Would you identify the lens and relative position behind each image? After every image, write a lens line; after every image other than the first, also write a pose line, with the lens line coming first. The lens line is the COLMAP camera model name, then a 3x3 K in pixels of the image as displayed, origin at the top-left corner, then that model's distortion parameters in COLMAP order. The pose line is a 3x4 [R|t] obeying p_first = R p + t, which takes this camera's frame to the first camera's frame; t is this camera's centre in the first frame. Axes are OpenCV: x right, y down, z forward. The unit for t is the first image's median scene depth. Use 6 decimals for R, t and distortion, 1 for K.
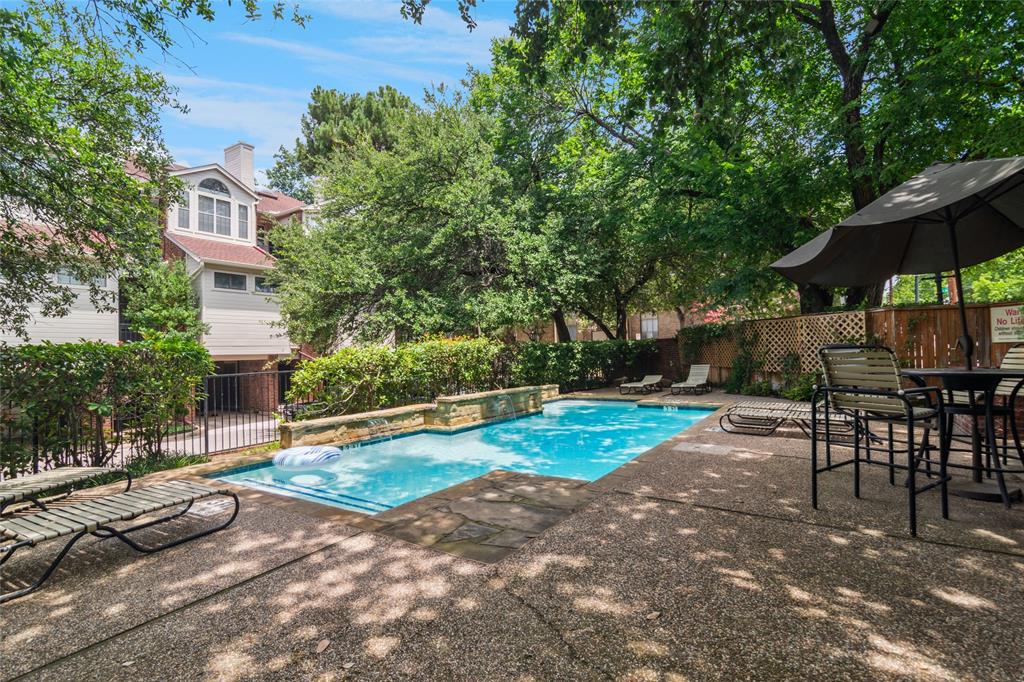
lens RADIAL K [[486.3, 0, 515.0], [0, 486.3, 345.0], [0, 0, 1]] dist [0.003813, 0.001581]
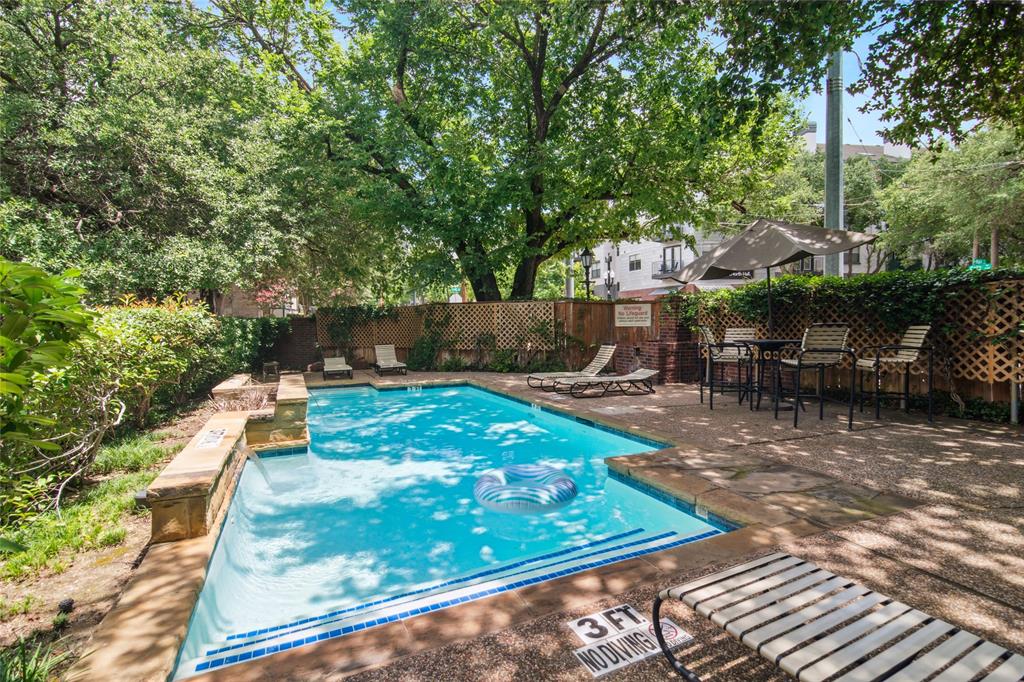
lens RADIAL K [[486.3, 0, 515.3], [0, 486.3, 337.9], [0, 0, 1]] dist [0.003813, 0.001581]
pose [[0.542513, -0.000728, 0.840047, -1.199837], [-0.015193, 0.999828, 0.010679, 0.044542], [-0.839910, -0.018557, 0.542408, 0.921835]]
